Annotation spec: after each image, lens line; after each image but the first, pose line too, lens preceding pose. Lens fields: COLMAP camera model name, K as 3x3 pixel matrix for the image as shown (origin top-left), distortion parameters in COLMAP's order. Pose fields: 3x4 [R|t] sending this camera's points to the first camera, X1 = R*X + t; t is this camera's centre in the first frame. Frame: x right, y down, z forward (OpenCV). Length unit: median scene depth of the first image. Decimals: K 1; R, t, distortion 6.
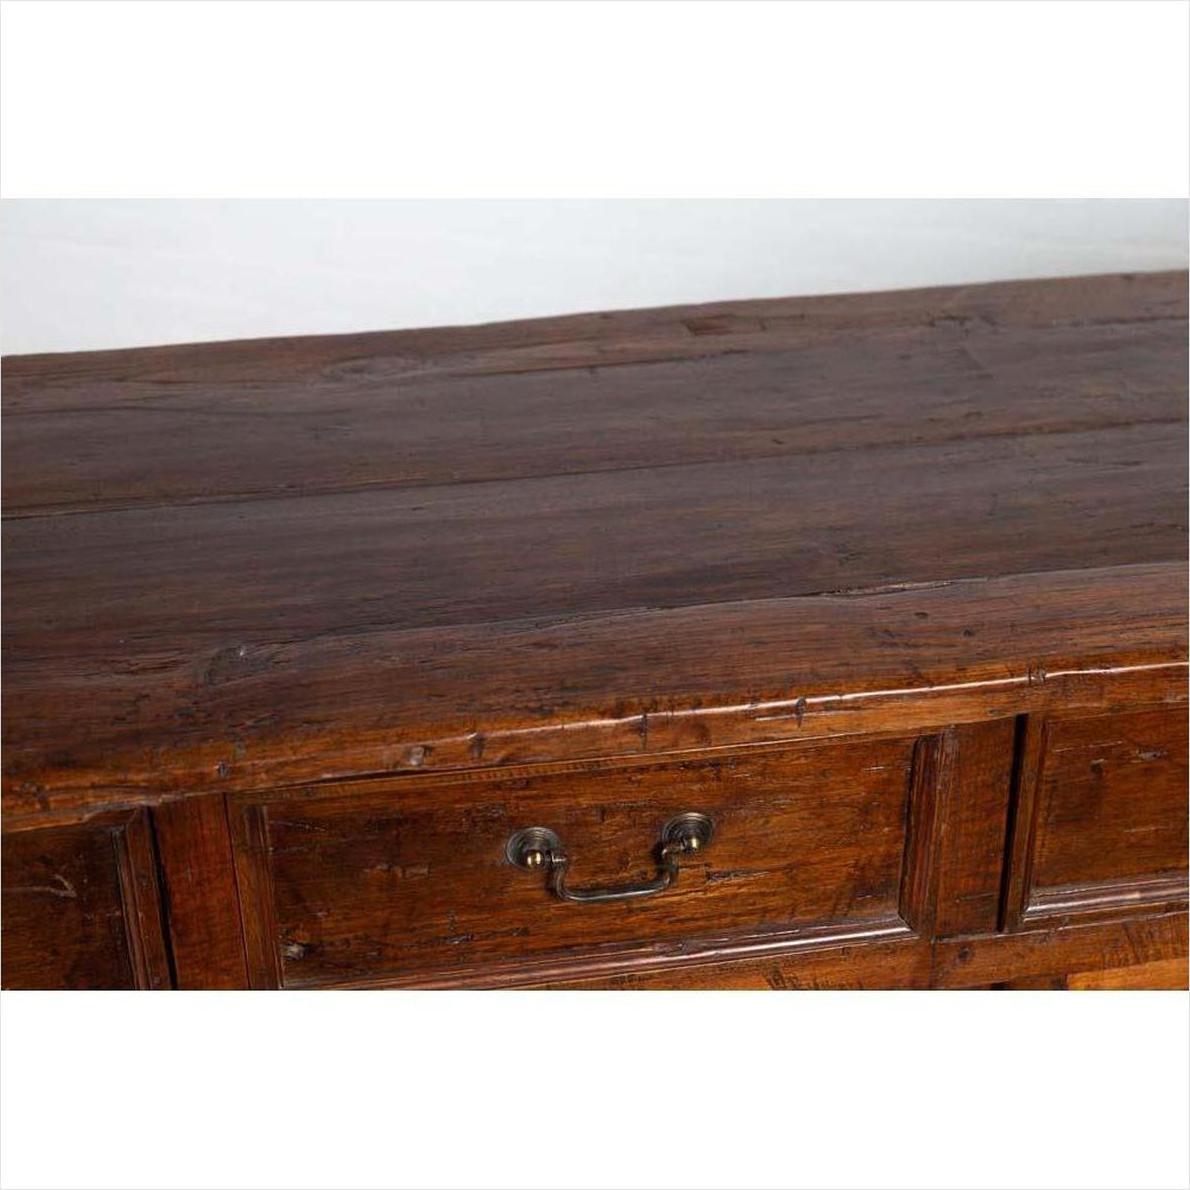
lens RADIAL K [[1967.4, 0, 598.0], [0, 1967.4, 595.5], [0, 0, 1]] dist [0.010350, -0.006391]
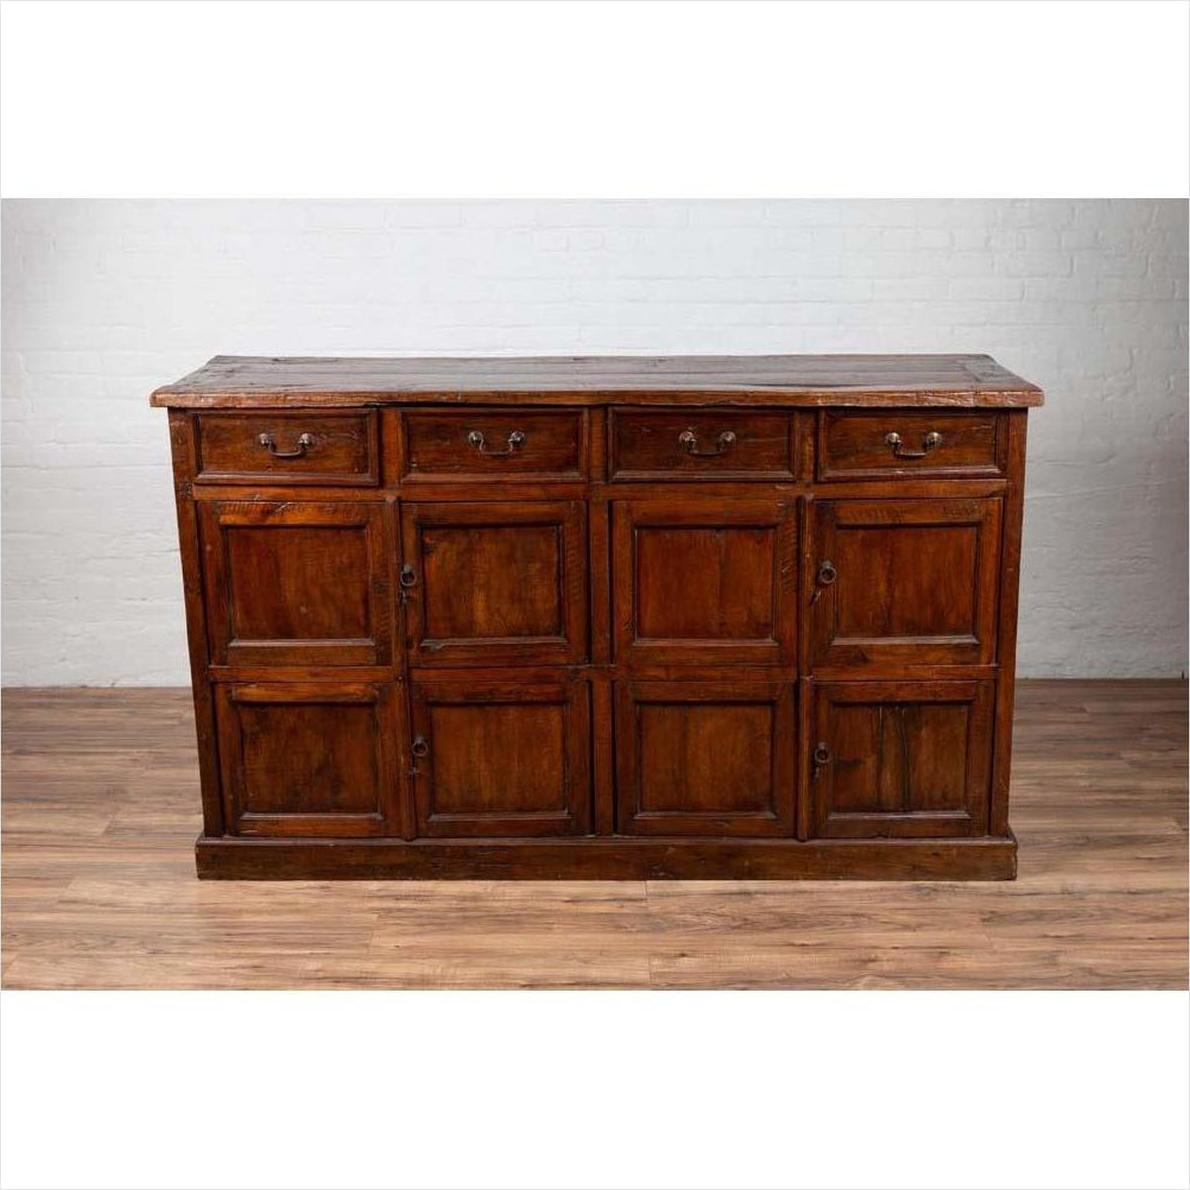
lens RADIAL K [[1880.2, 0, 625.4], [0, 1880.2, 621.5], [0, 0, 1]] dist [0.012756, -0.023178]
pose [[0.986212, 0.051117, -0.157393, 0.836970], [-0.085589, 0.971566, -0.220758, 1.243838], [0.141633, 0.231186, 0.962545, -2.353046]]
